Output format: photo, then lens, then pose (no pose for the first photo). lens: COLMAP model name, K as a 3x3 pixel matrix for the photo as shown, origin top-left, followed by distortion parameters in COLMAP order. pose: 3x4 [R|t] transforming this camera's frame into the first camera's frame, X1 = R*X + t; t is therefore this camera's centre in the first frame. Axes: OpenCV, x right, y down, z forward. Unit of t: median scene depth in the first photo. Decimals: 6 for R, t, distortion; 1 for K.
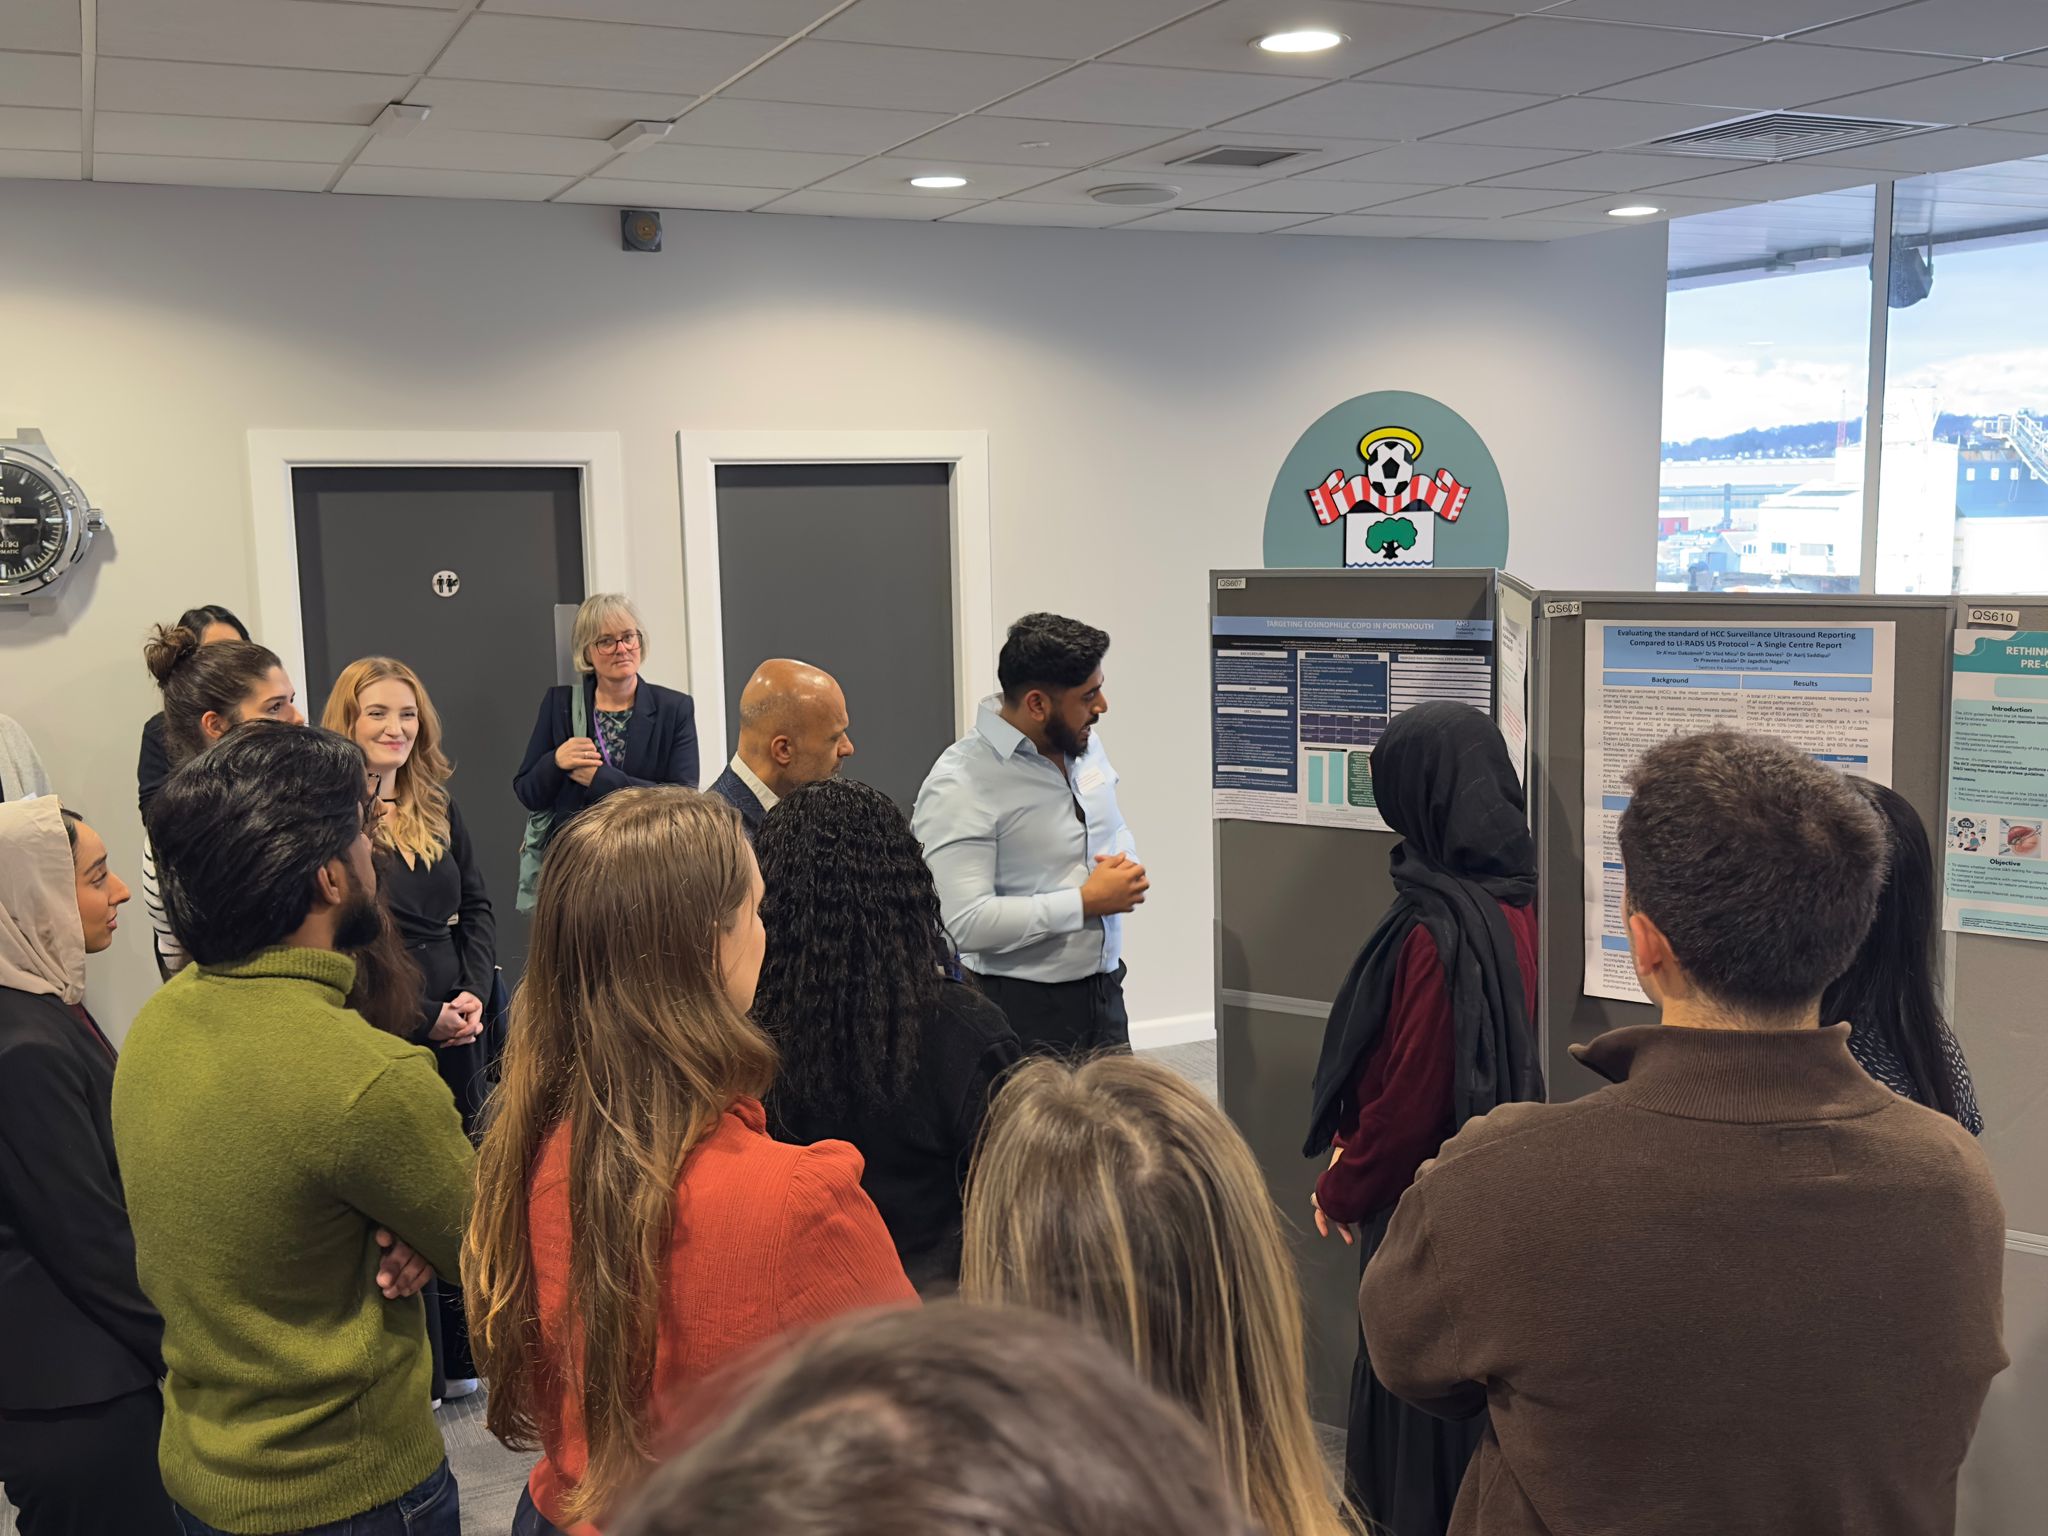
lens RADIAL K [[2021.9, 0, 1024.5], [0, 2021.9, 777.2], [0, 0, 1]] dist [0.070304, 0.000000]
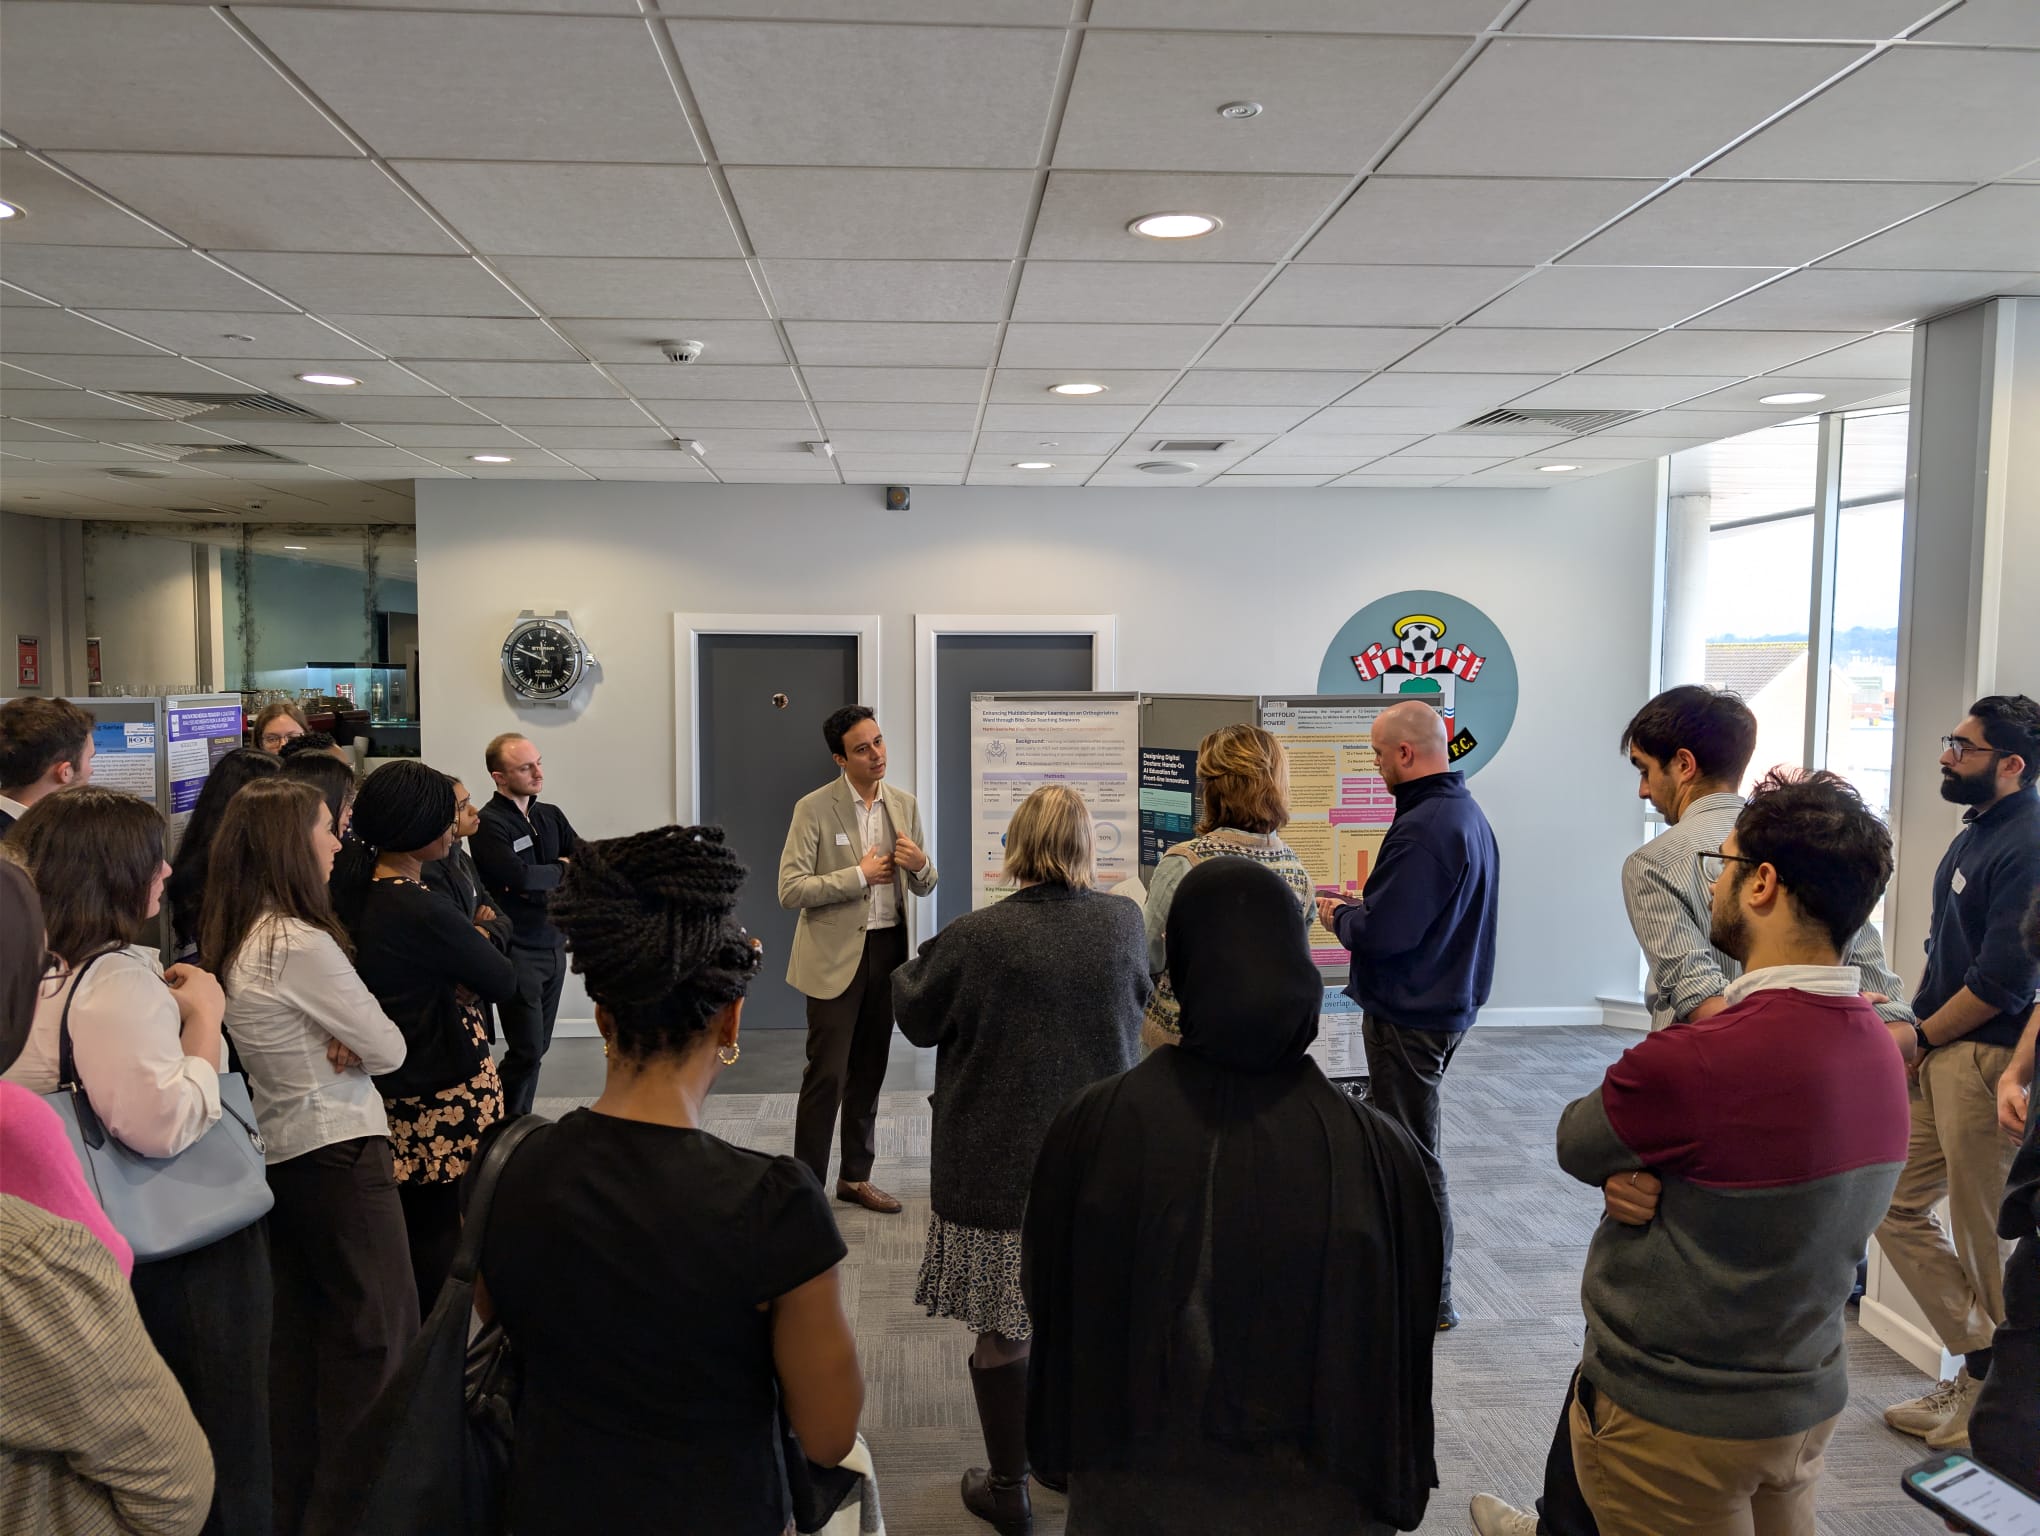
lens RADIAL K [[1452.8, 0, 1003.9], [0, 1452.8, 760.4], [0, 0, 1]] dist [0.008053, -0.002942]
pose [[0.920874, 0.046142, -0.387121, 0.369713], [-0.072296, 0.995960, -0.053264, 0.007631], [0.383099, 0.077037, 0.920489, -0.063205]]
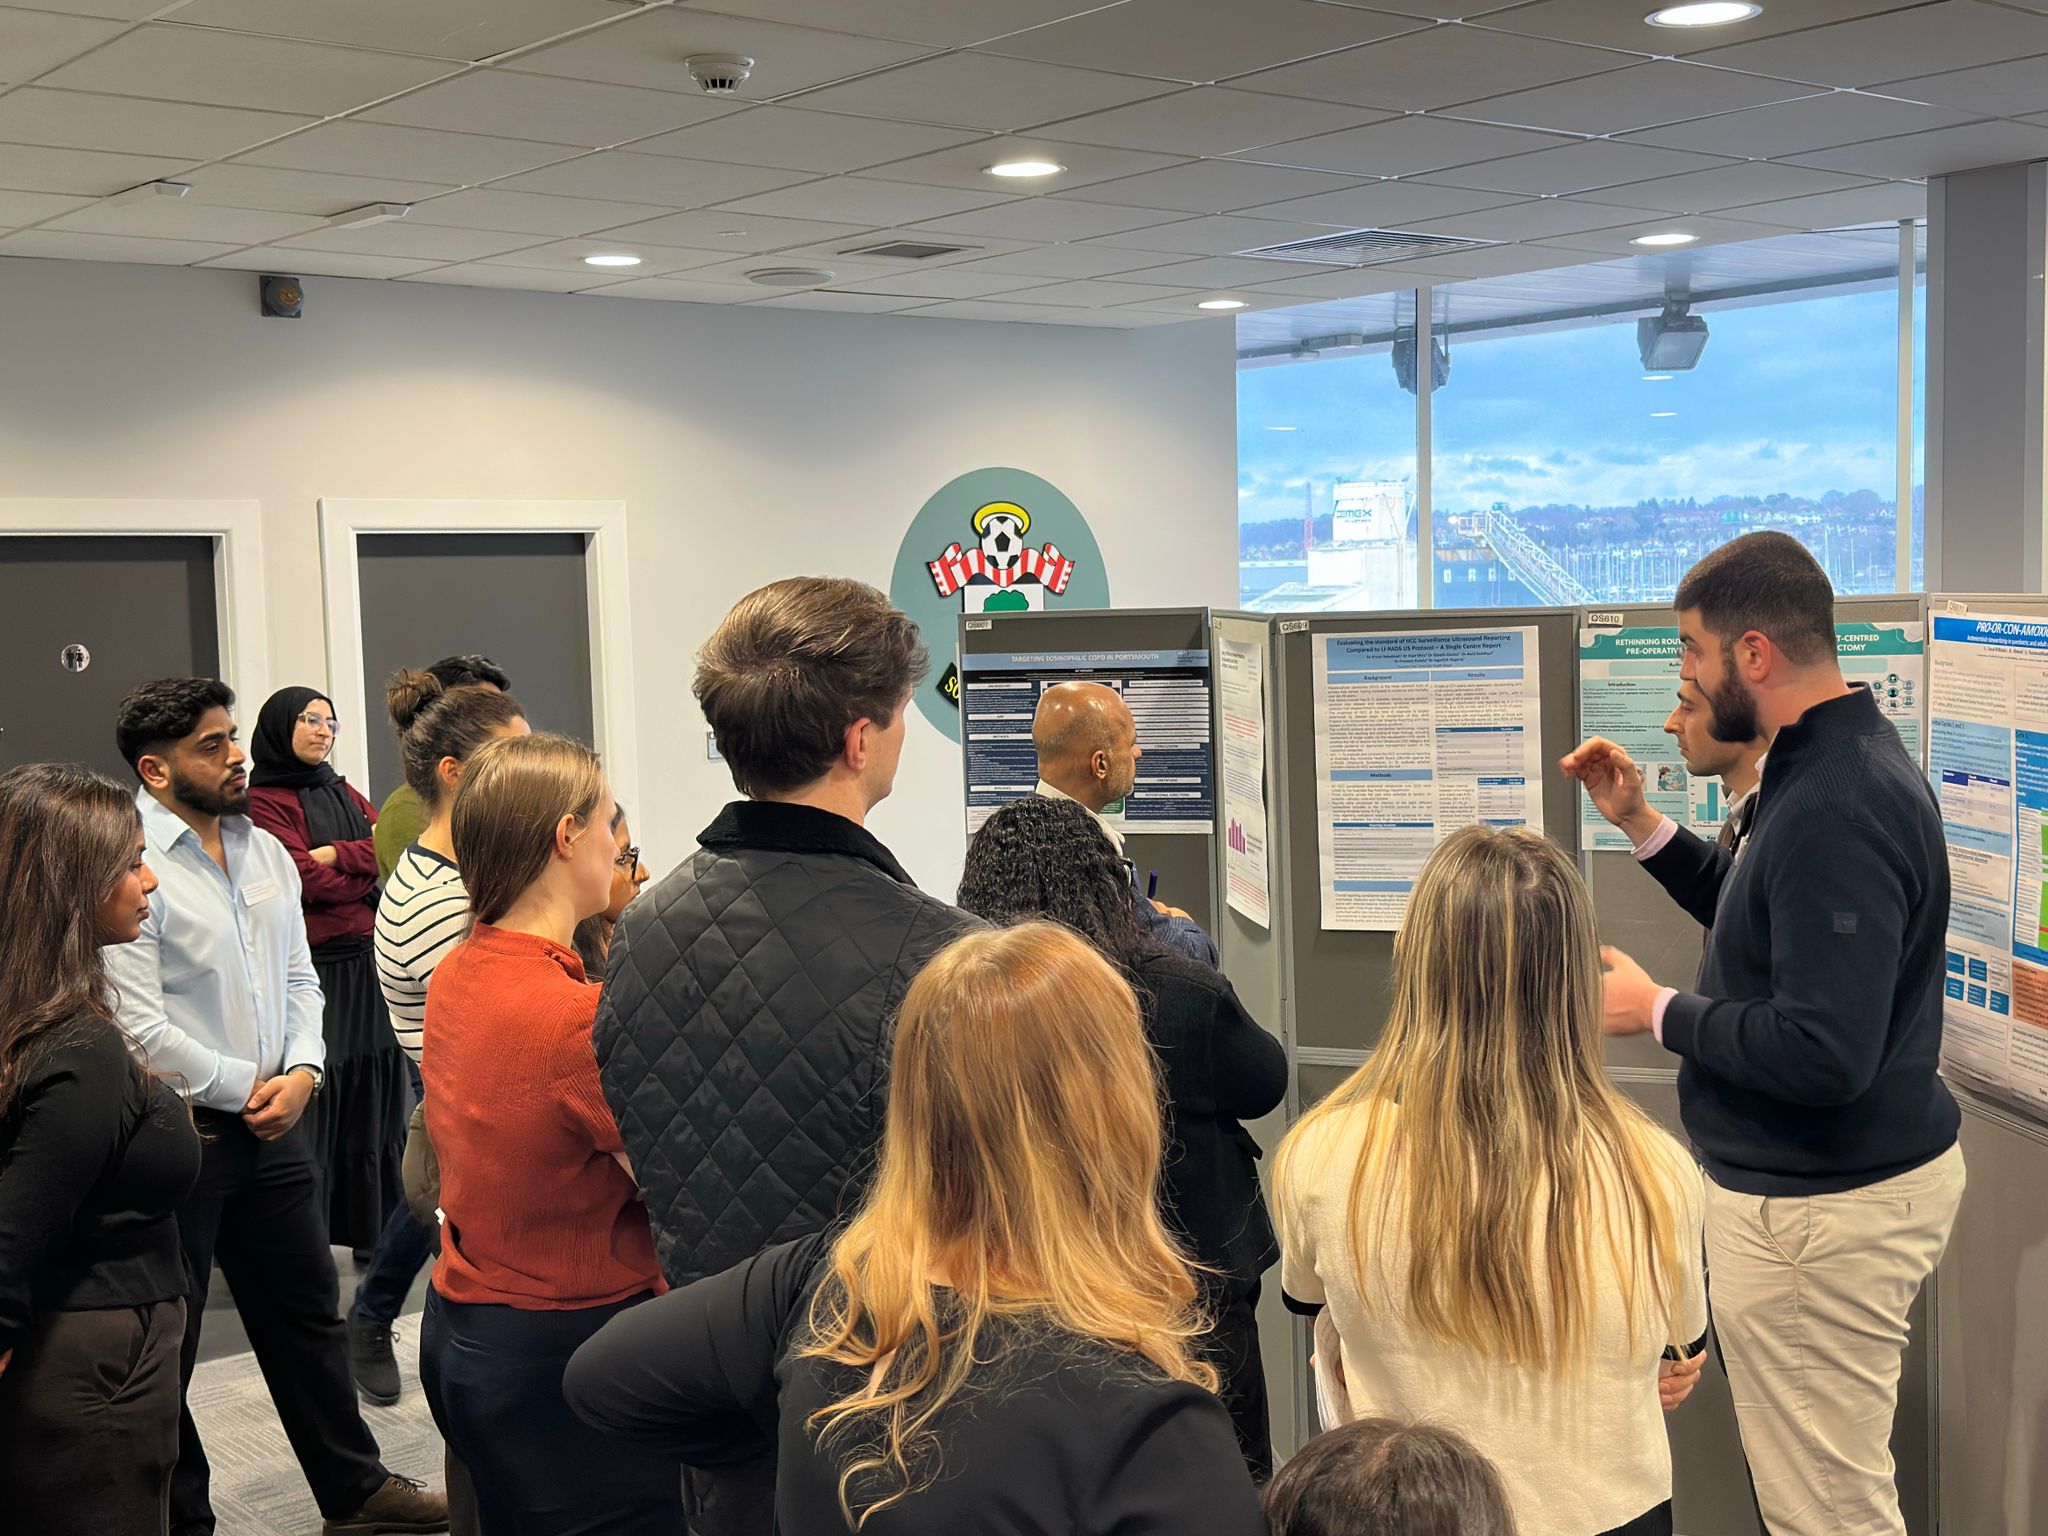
lens RADIAL K [[2535.1, 0, 1029.0], [0, 2535.1, 765.3], [0, 0, 1]] dist [0.168937, 0.000000]
pose [[0.964391, -0.026888, 0.263109, -0.173292], [0.046728, 0.996491, -0.069441, 0.058430], [-0.260318, 0.079262, 0.962264, -0.266549]]
